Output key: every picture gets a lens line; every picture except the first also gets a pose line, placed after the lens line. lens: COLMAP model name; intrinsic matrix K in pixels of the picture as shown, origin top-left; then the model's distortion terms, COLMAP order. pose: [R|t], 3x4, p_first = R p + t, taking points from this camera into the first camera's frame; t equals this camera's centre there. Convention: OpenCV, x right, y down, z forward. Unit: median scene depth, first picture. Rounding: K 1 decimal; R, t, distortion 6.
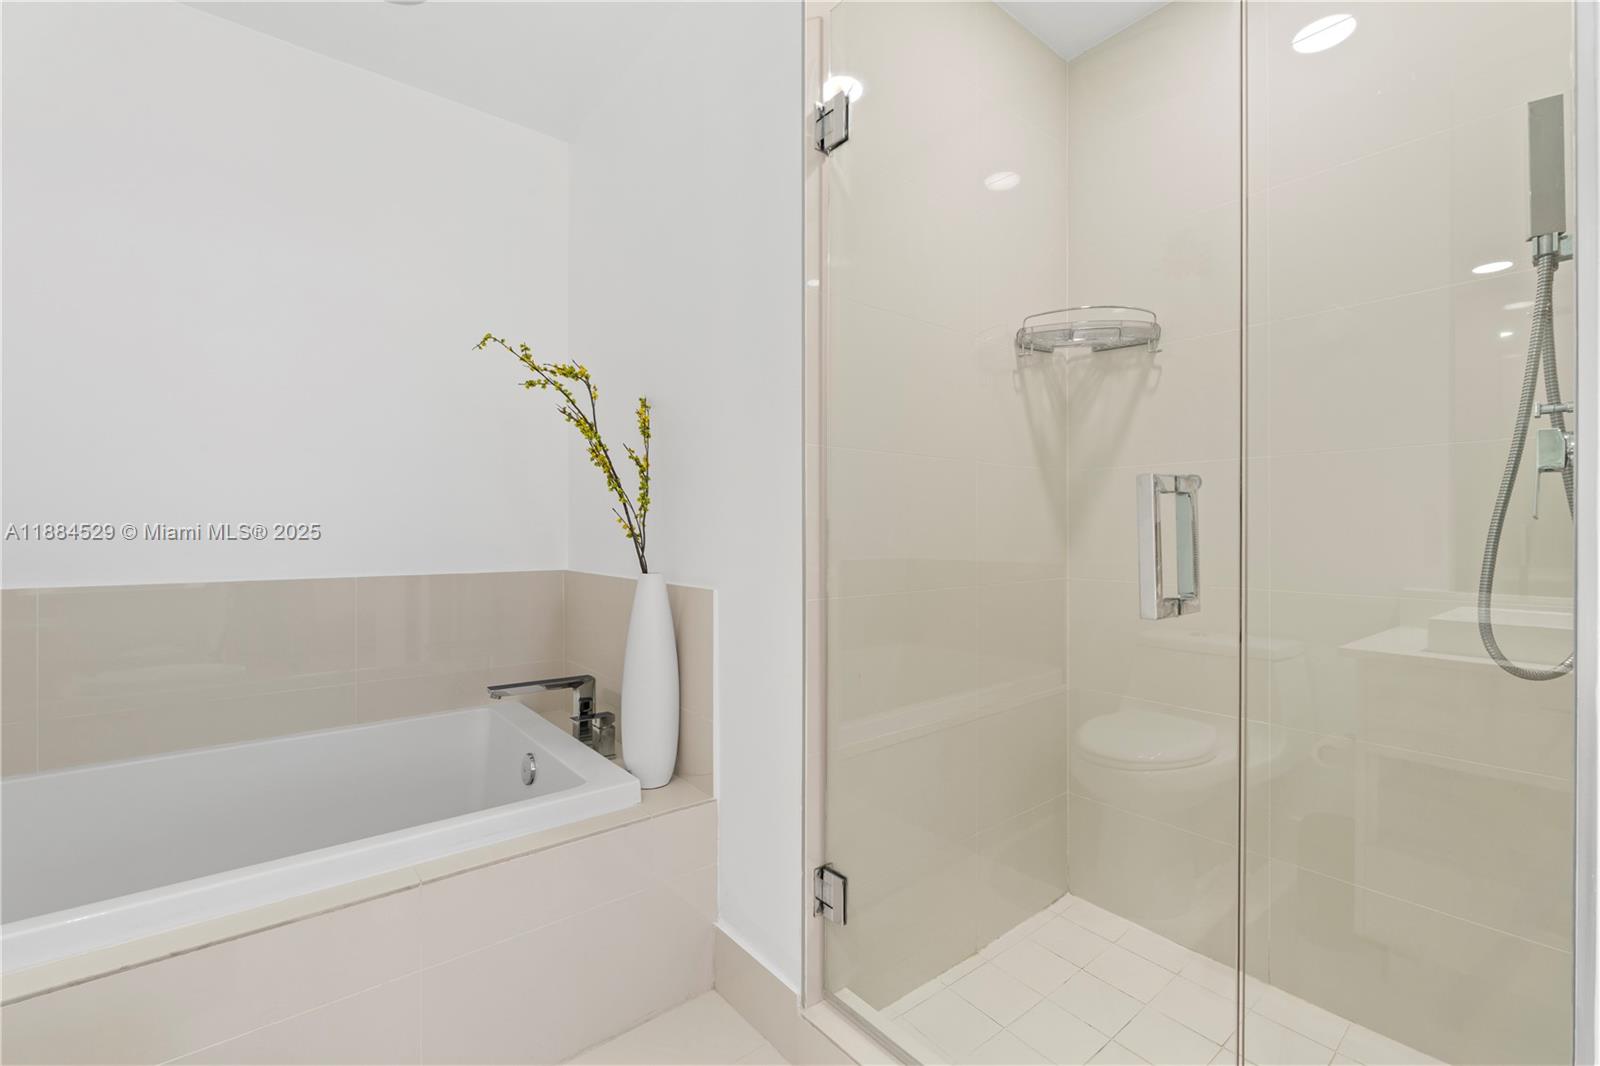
lens RADIAL K [[680.1, 0, 800.0], [0, 680.1, 533.0], [0, 0, 1]] dist [-0.000479, -0.000051]
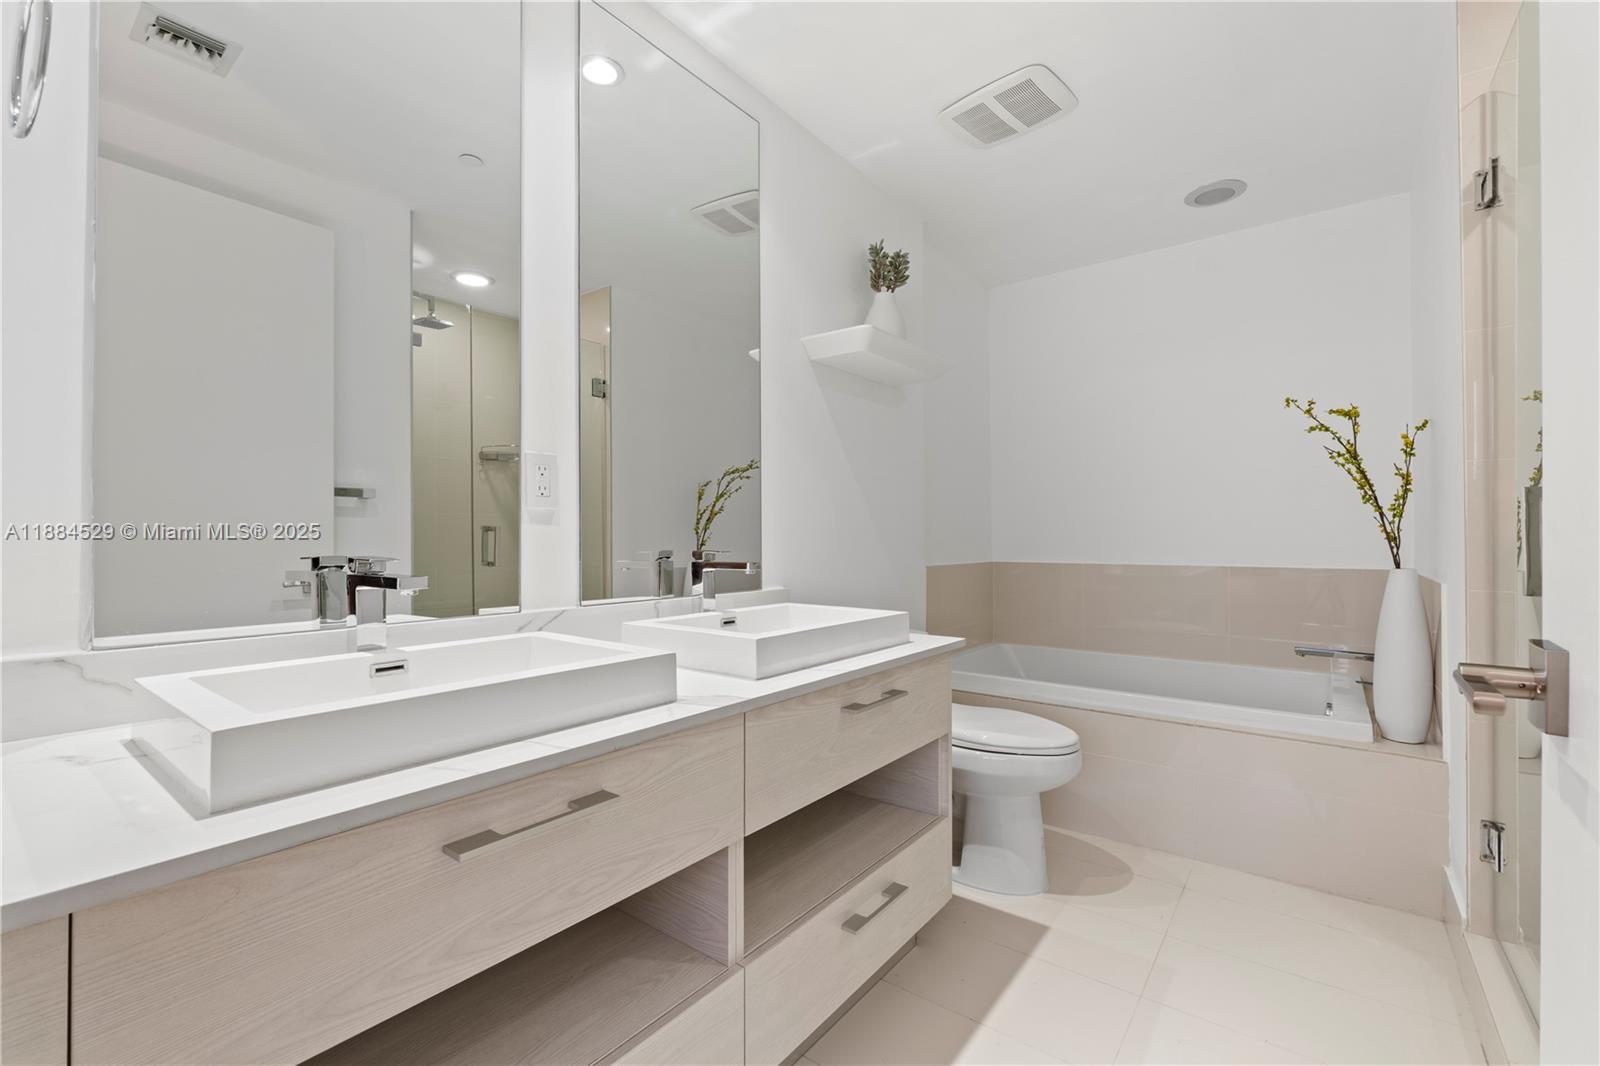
lens RADIAL K [[680.1, 0, 800.0], [0, 680.1, 533.0], [0, 0, 1]] dist [-0.000479, -0.000051]
pose [[0.223585, -0.011431, -0.974617, 0.733061], [-0.002024, 0.999924, -0.012192, 0.012263], [0.974682, 0.004699, 0.223545, -0.333810]]
